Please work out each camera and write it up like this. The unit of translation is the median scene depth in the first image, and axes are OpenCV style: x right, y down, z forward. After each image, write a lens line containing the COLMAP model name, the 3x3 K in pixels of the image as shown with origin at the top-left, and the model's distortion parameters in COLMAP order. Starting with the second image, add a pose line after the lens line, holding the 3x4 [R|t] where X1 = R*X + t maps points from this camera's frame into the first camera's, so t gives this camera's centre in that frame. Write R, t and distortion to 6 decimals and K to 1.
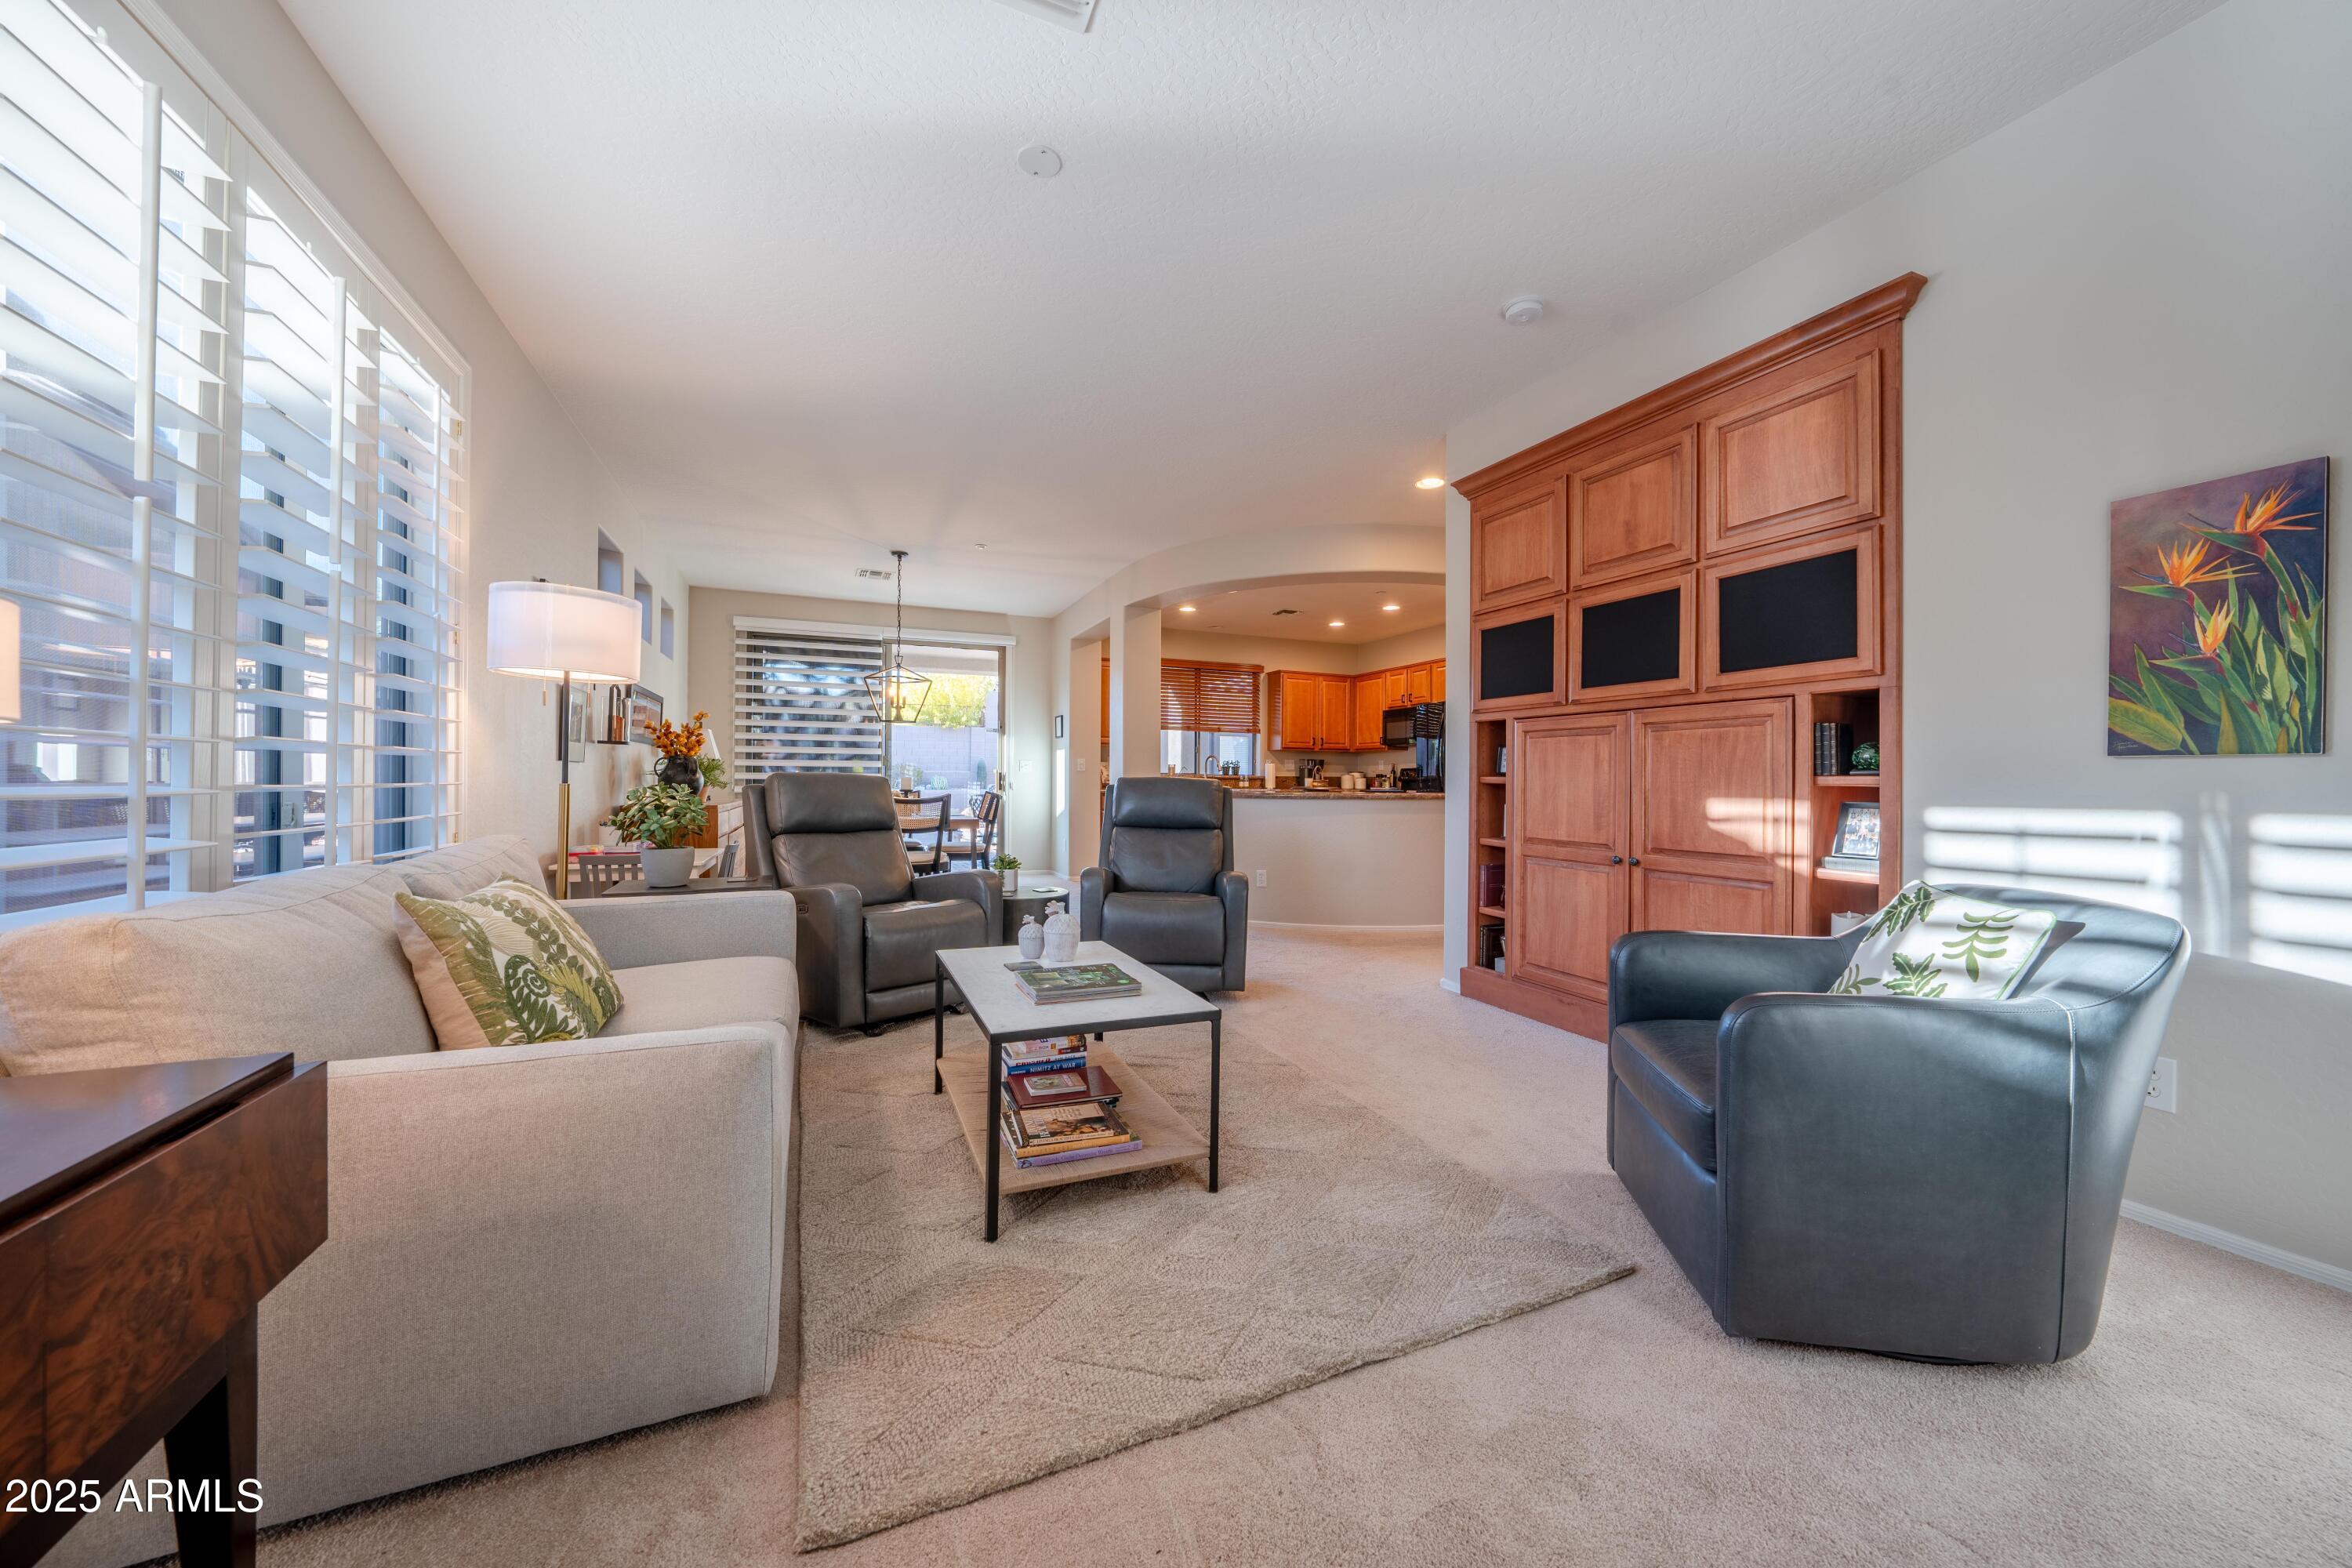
lens RADIAL K [[809.6, 0, 1176.0], [0, 809.6, 784.0], [0, 0, 1]] dist [-0.000233, -0.000051]
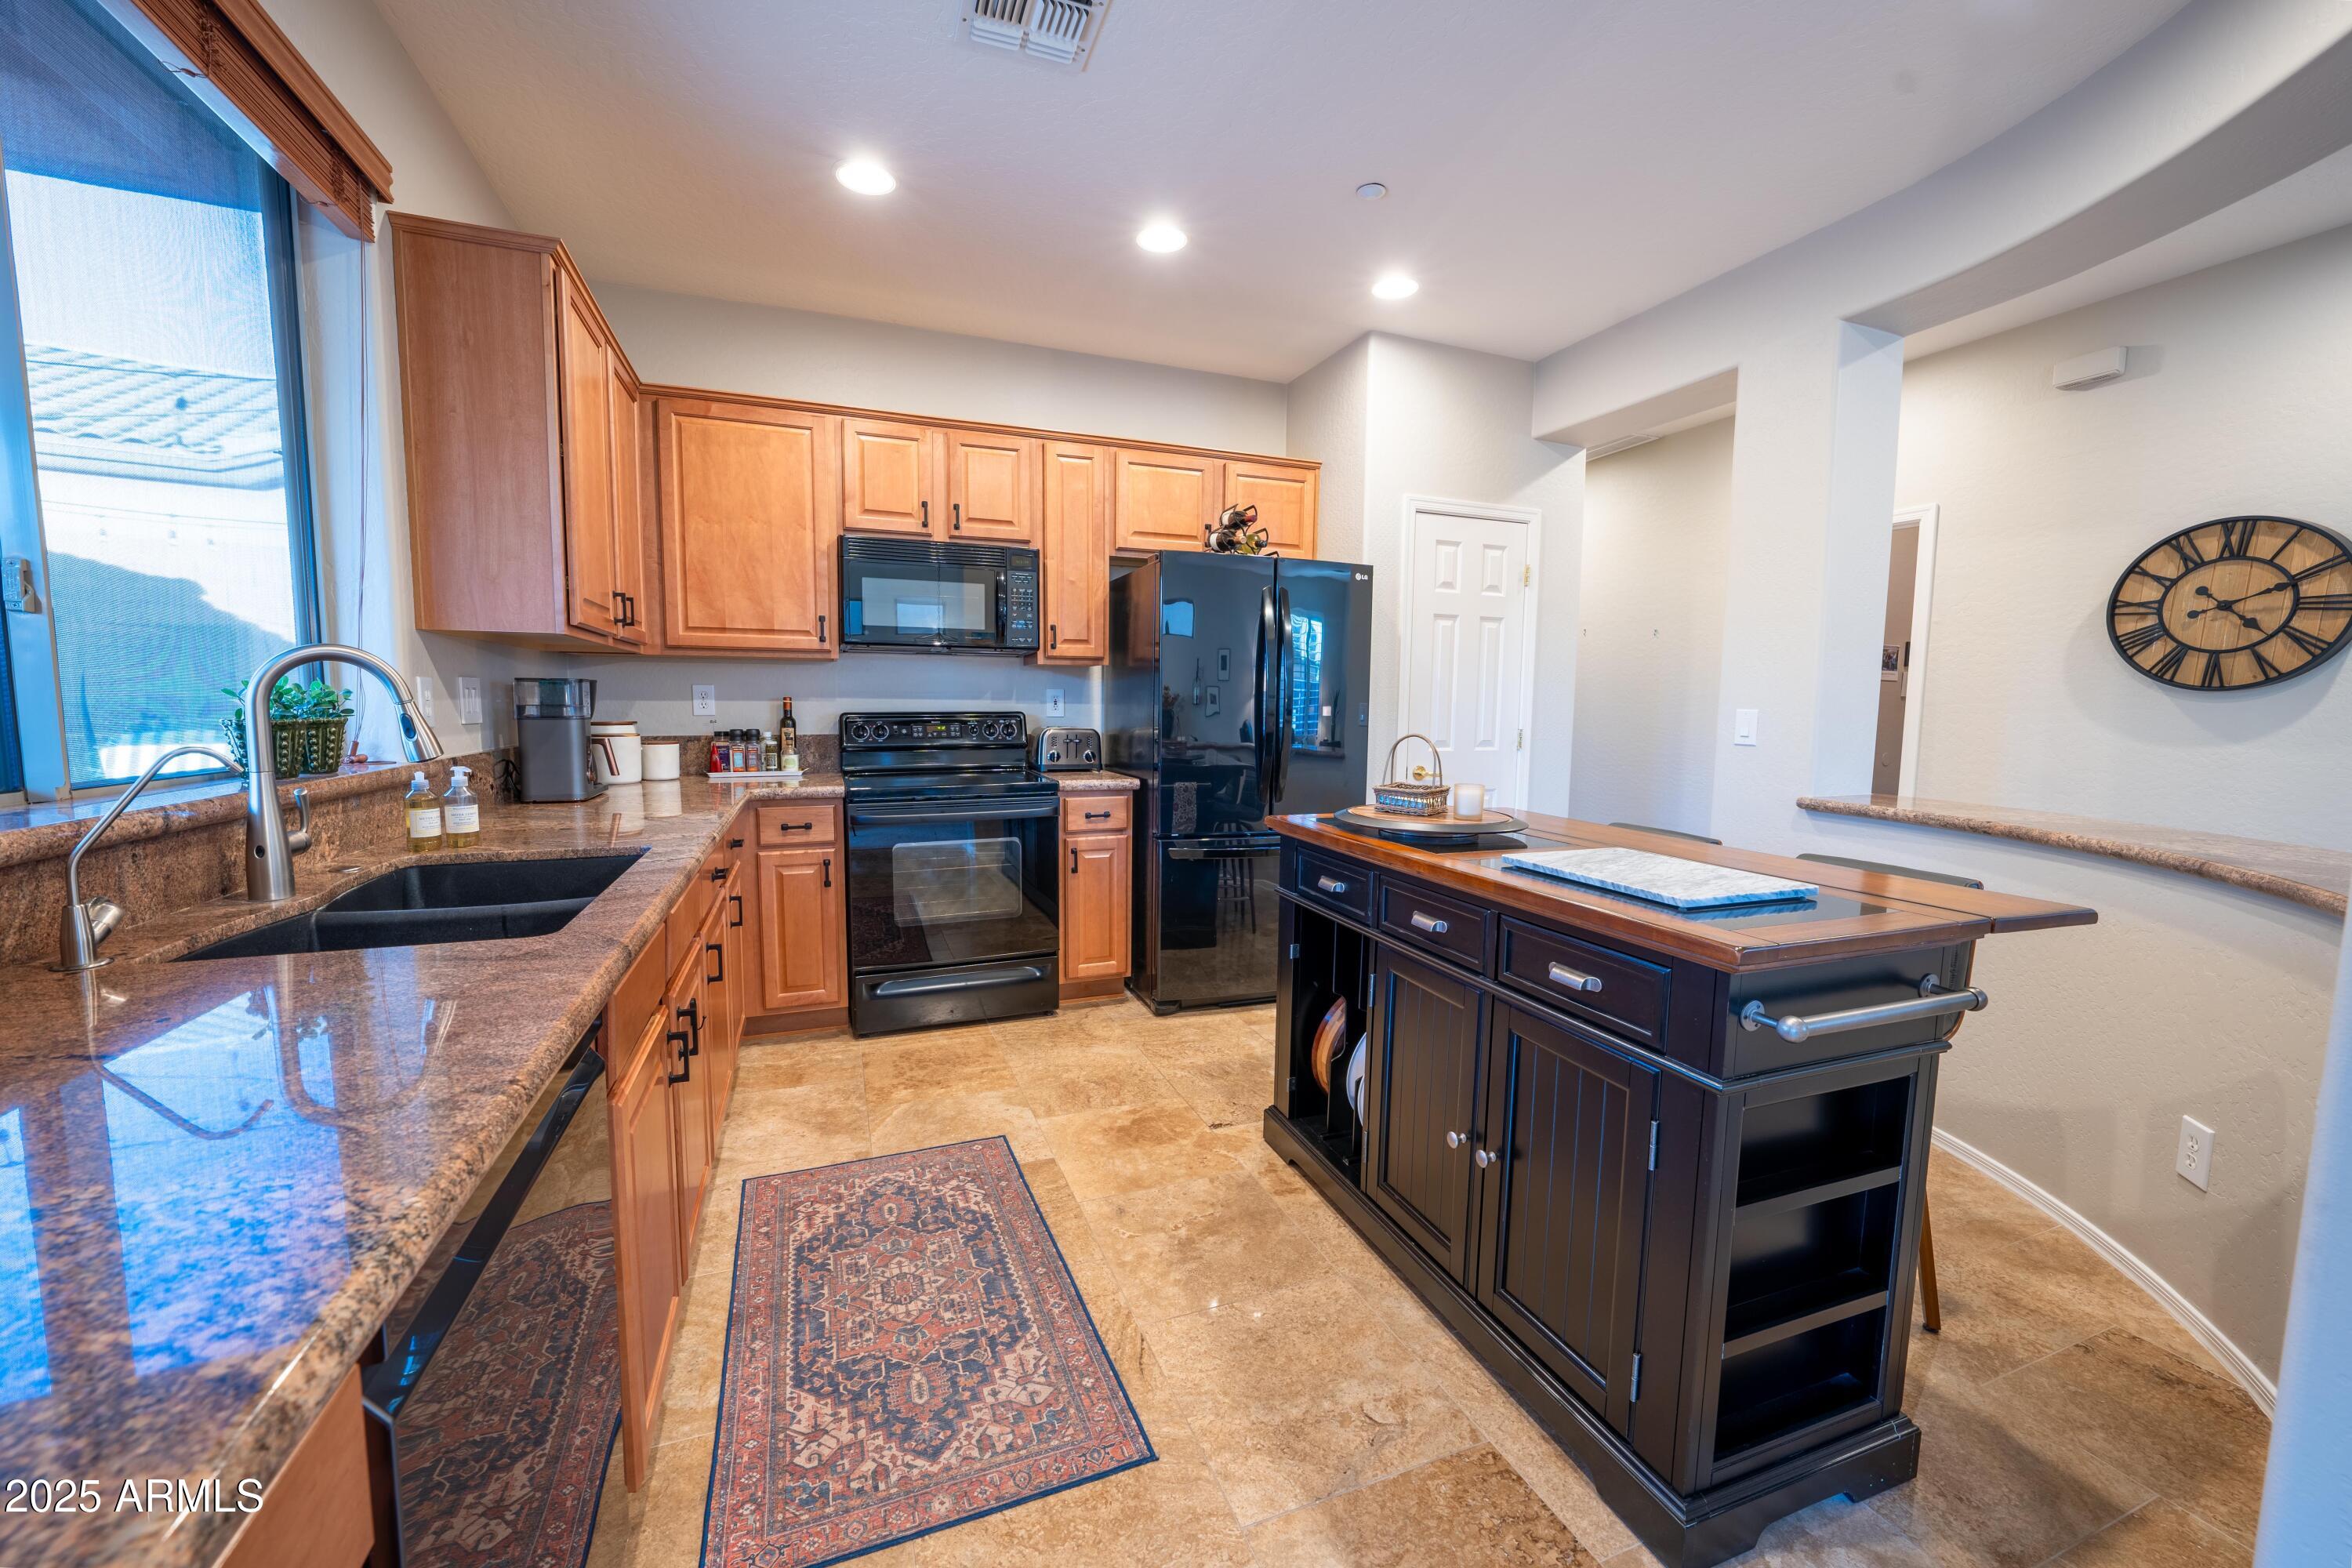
lens RADIAL K [[876.9, 0, 1162.4], [0, 876.9, 779.1], [0, 0, 1]] dist [-0.012544, 0.000021]
pose [[0.052885, -0.090112, 0.994527, -0.095796], [-0.007135, 0.995861, 0.090612, -0.028440], [-0.998575, -0.011888, 0.052023, 0.909723]]
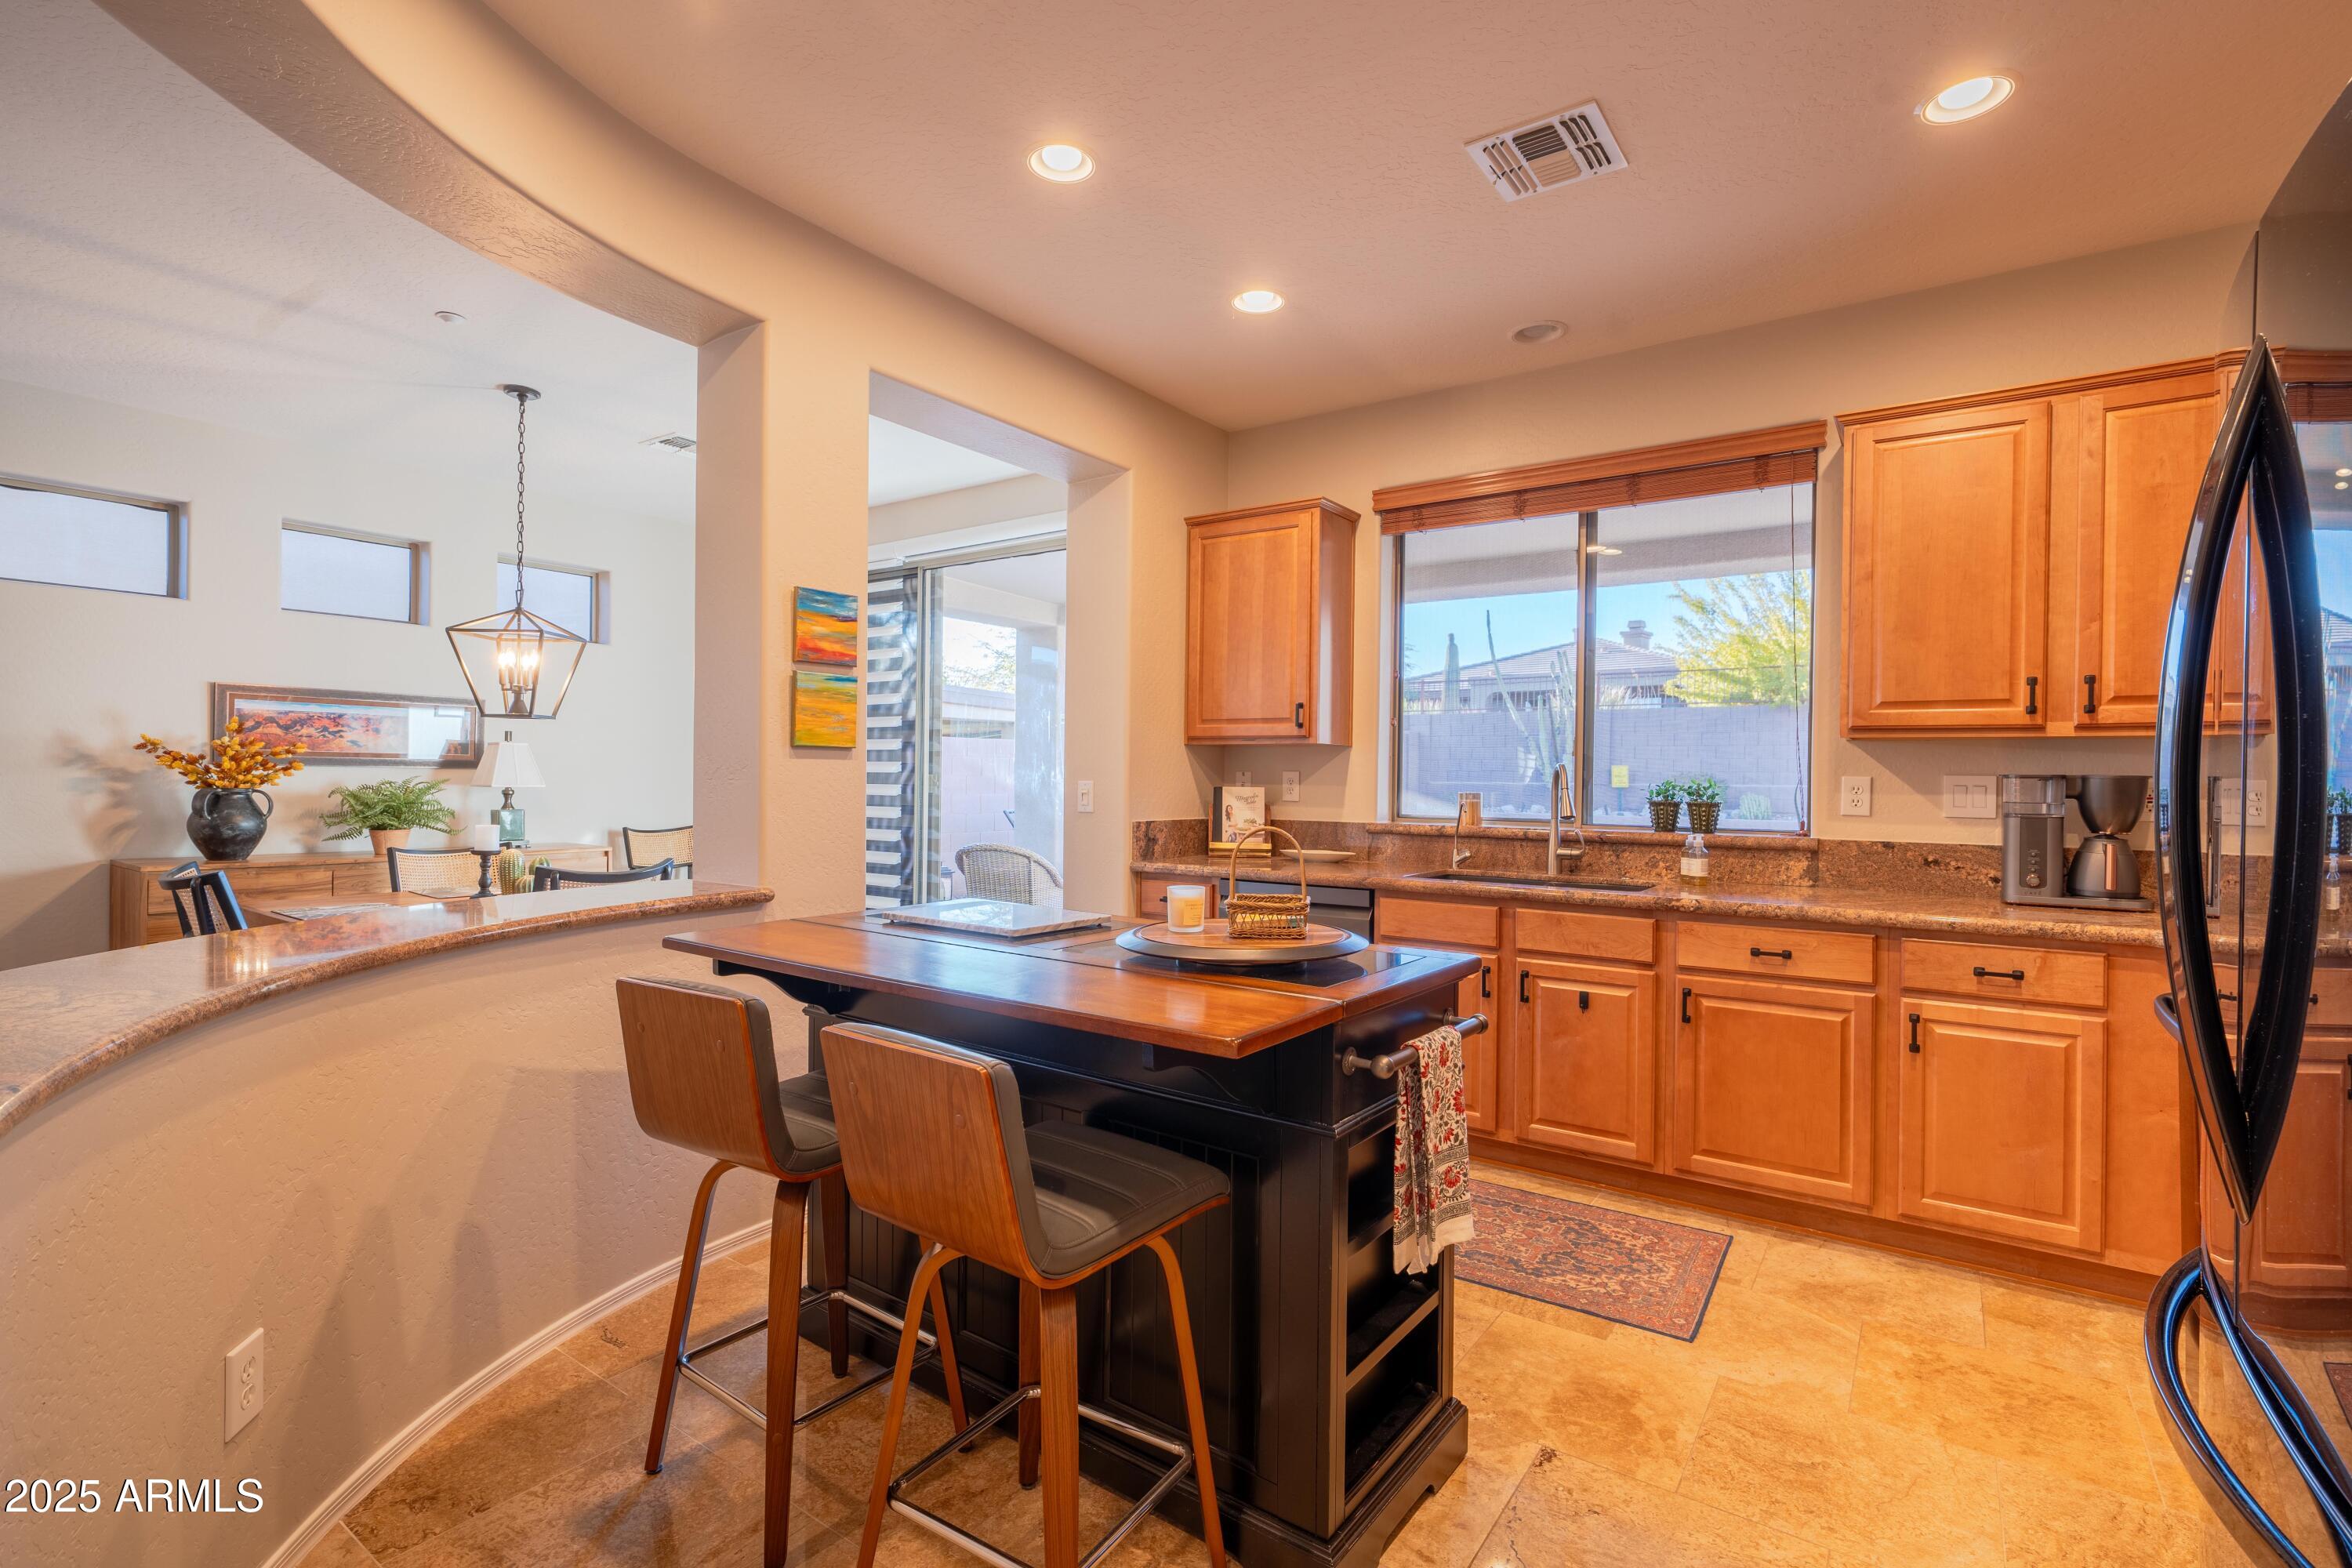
lens RADIAL K [[1067.1, 0, 1197.9], [0, 1067.1, 782.2], [0, 0, 1]] dist [-0.009503, 0.000204]
pose [[0.524292, 0.003802, -0.851530, 0.330090], [-0.013121, 0.999907, -0.003614, -0.027404], [0.851438, 0.013068, 0.524293, 0.726034]]
